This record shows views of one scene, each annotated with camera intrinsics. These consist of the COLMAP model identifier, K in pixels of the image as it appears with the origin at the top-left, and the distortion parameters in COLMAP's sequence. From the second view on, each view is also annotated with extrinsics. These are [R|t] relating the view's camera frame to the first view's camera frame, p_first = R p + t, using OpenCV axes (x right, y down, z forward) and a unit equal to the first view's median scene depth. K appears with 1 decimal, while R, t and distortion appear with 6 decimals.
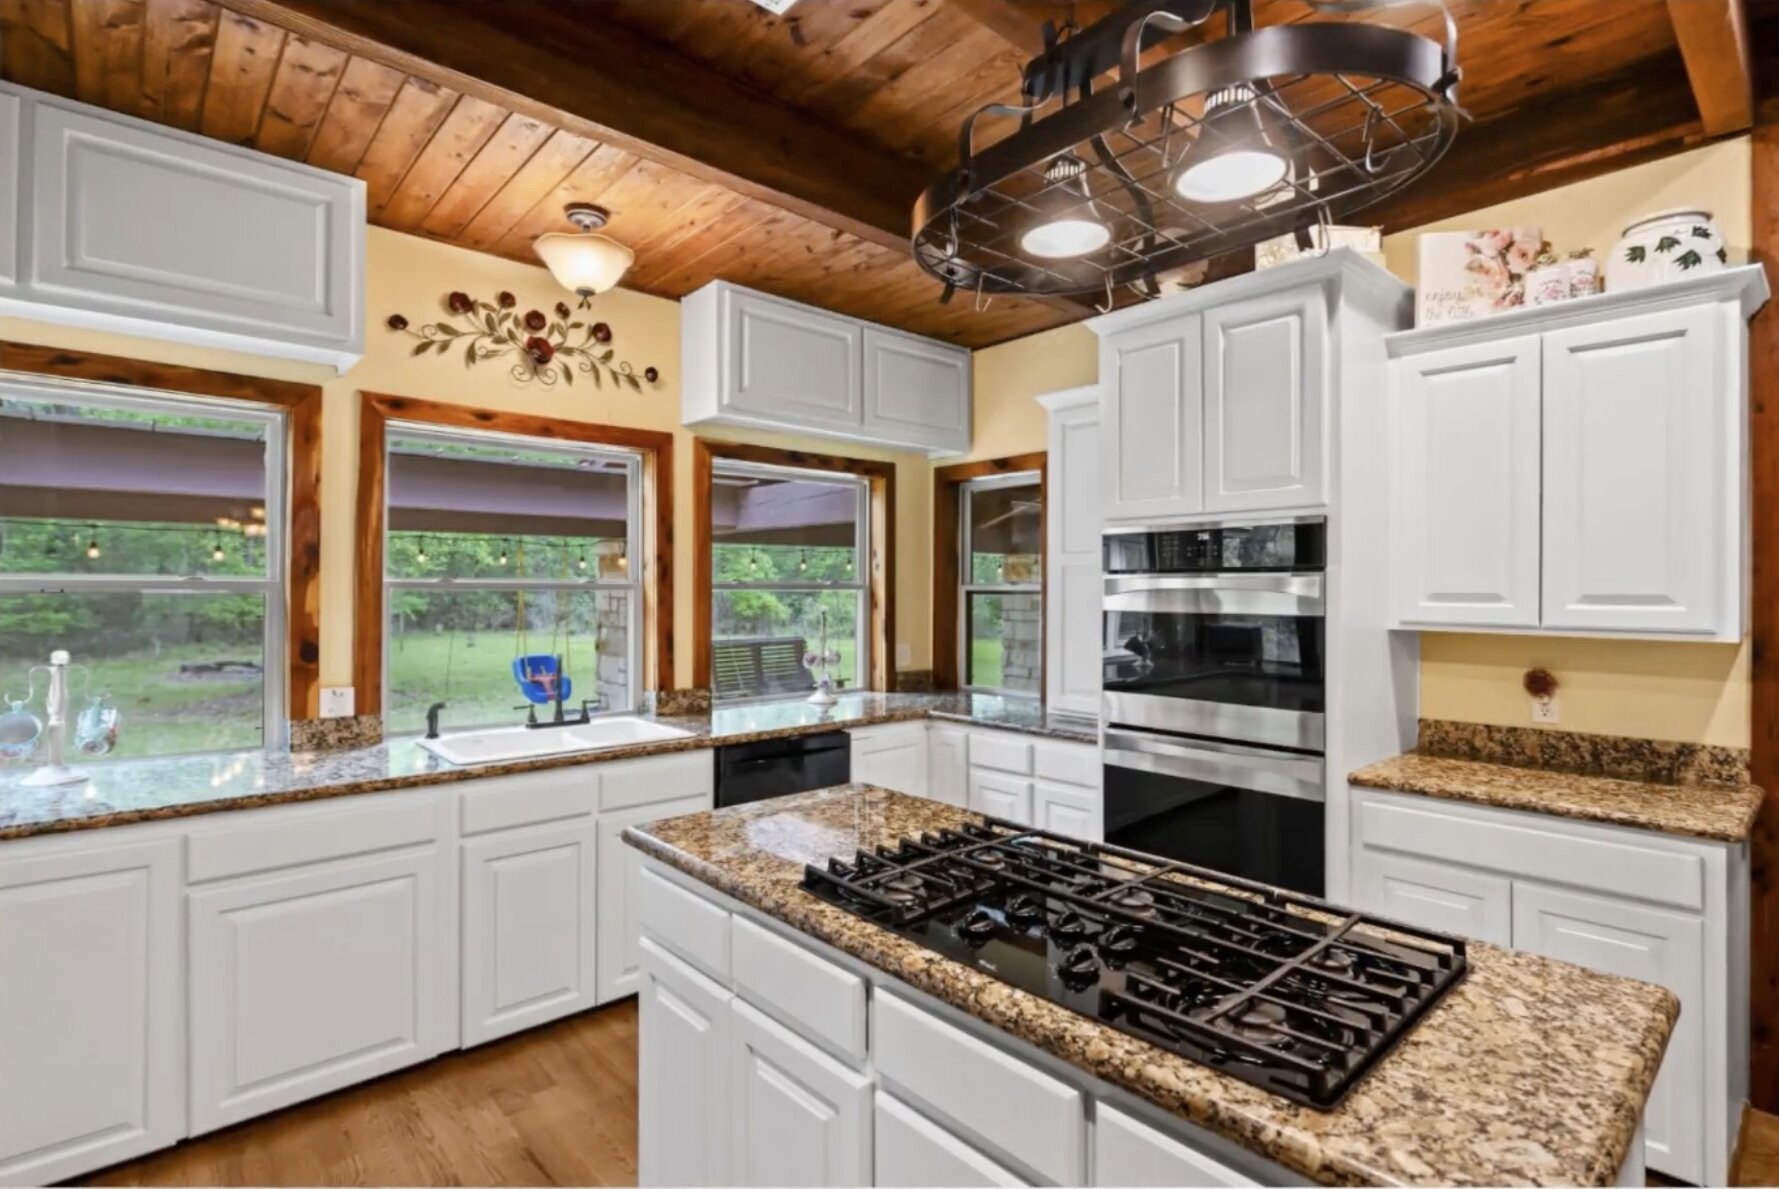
lens RADIAL K [[860.2, 0, 889.7], [0, 860.2, 586.8], [0, 0, 1]] dist [-0.006934, 0.000453]
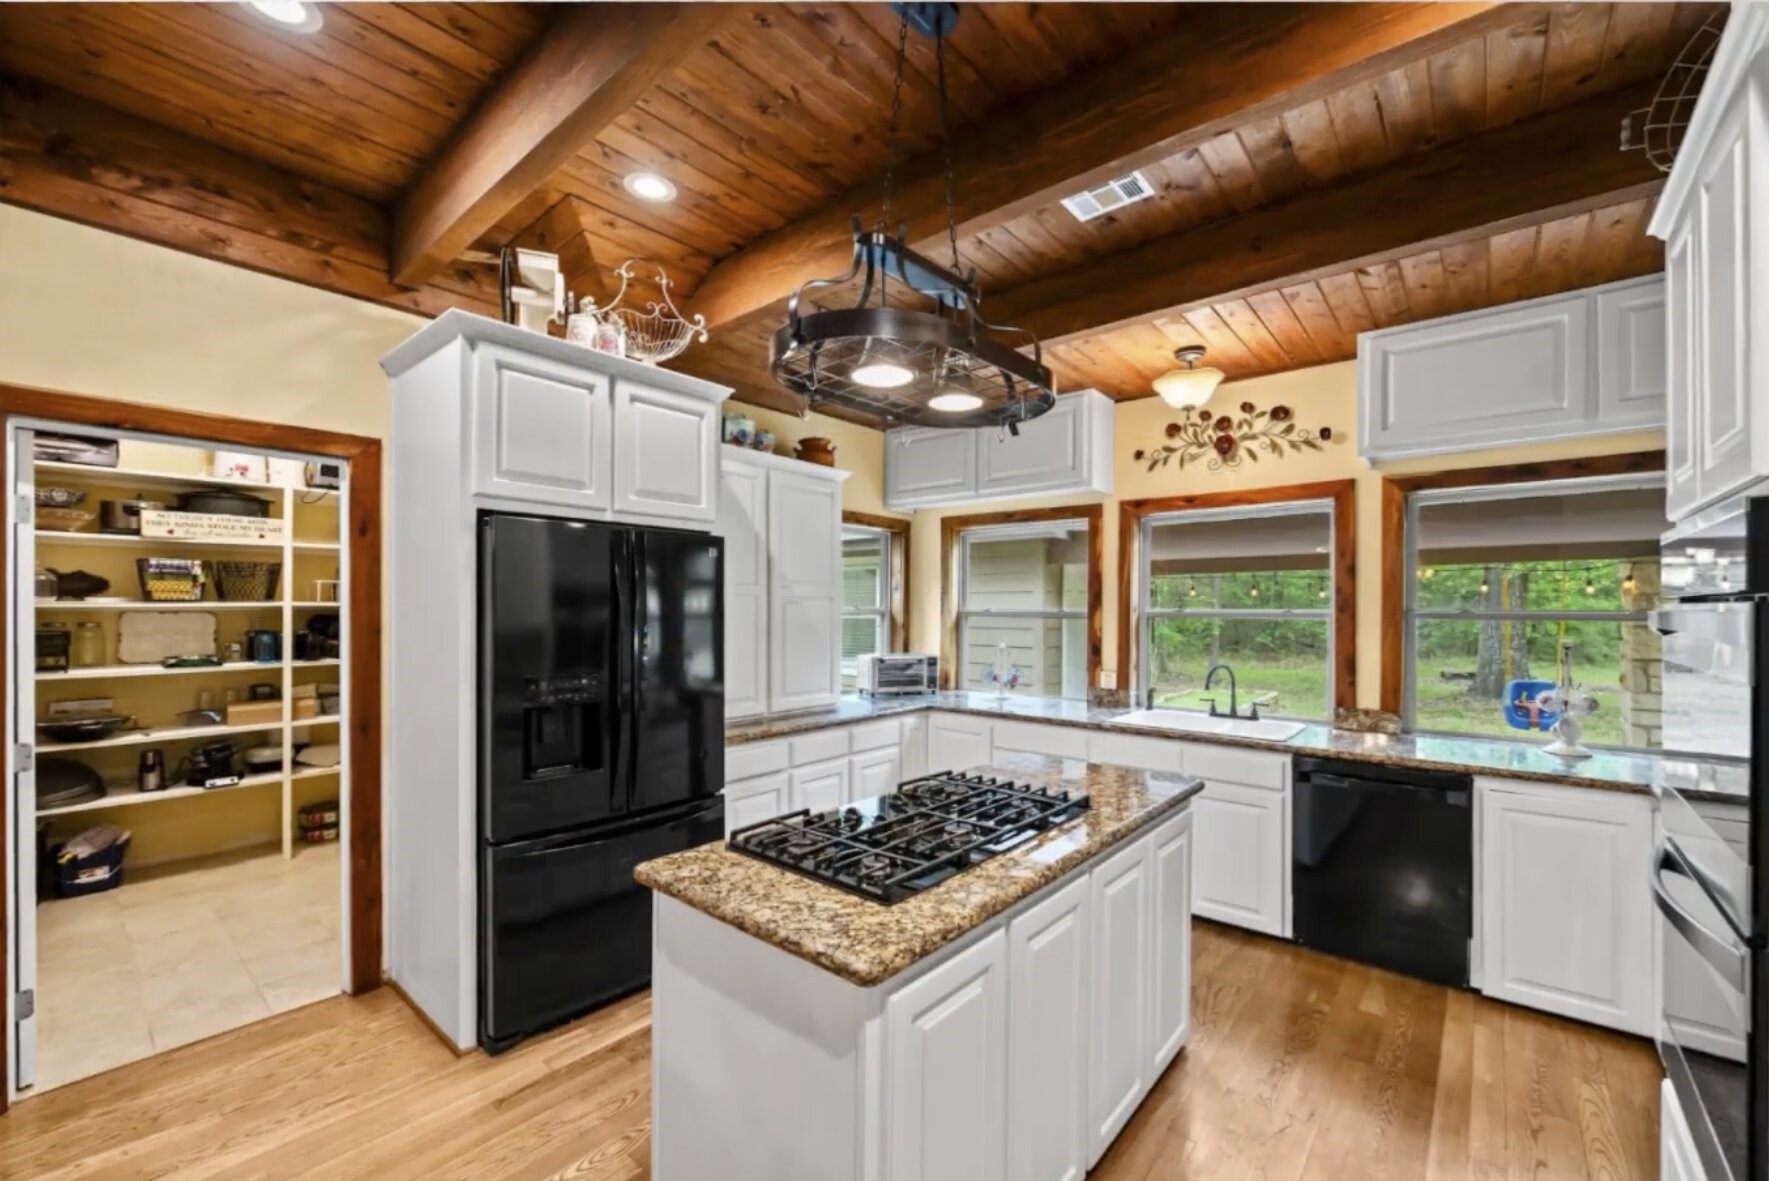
lens RADIAL K [[714.9, 0, 887.4], [0, 714.9, 604.4], [0, 0, 1]] dist [-0.001578, 0.000145]
pose [[0.131702, -0.007322, -0.991262, 0.677717], [0.000240, 0.999973, -0.007354, -0.009590], [0.991289, 0.000731, 0.131700, 0.318537]]
